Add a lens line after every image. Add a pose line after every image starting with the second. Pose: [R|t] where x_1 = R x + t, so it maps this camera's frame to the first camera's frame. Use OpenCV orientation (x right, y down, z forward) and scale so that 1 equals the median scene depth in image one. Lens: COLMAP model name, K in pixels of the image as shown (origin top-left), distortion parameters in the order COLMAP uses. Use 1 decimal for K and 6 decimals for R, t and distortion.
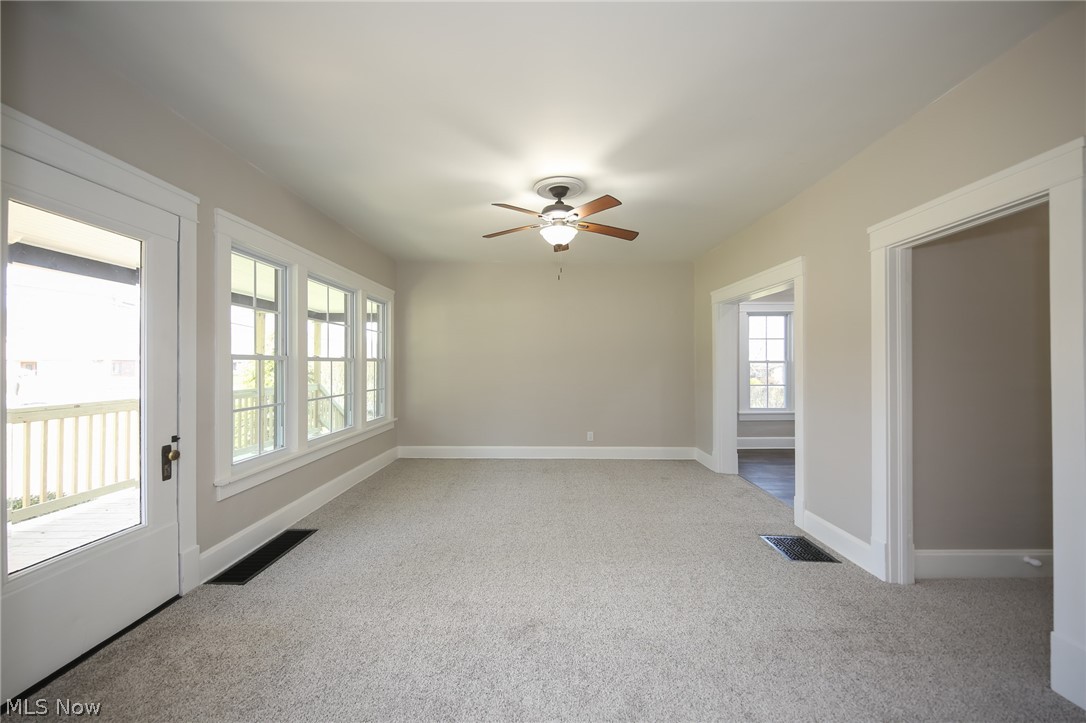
lens RADIAL K [[419.3, 0, 542.4], [0, 419.3, 362.0], [0, 0, 1]] dist [-0.002442, -0.000881]
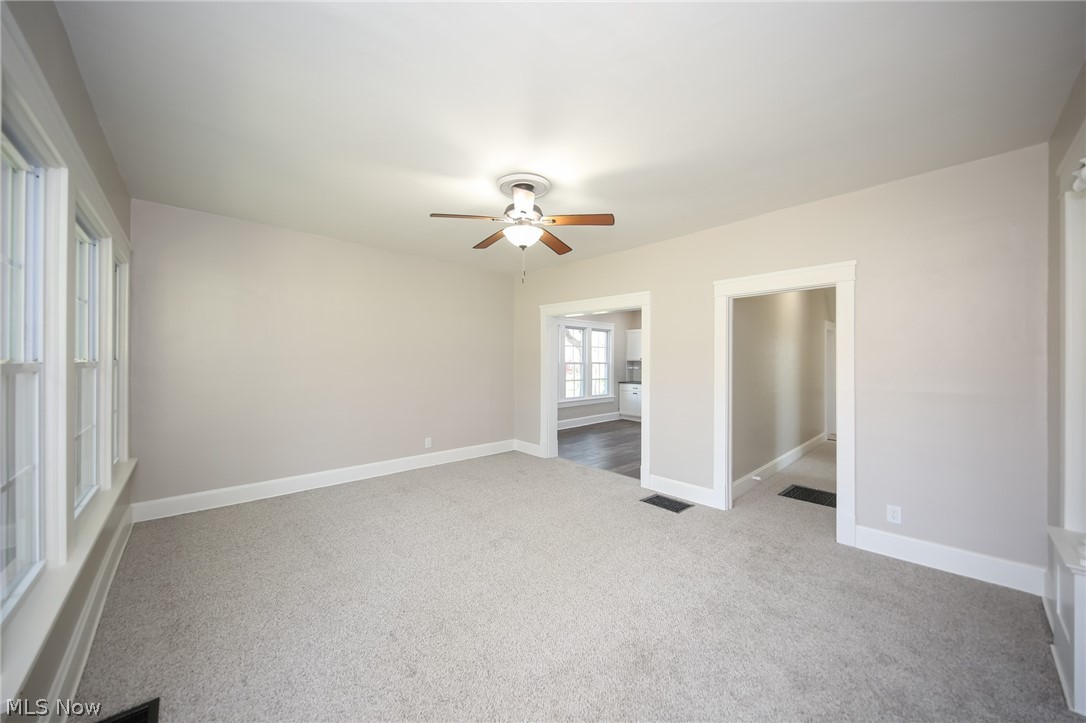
lens RADIAL K [[383.2, 0, 545.3], [0, 383.2, 359.9], [0, 0, 1]] dist [-0.000457, -0.000439]
pose [[0.730031, 0.005404, 0.683393, -0.486405], [-0.008297, 0.999965, 0.000956, -0.023172], [-0.683364, -0.006369, 0.730050, 0.314704]]
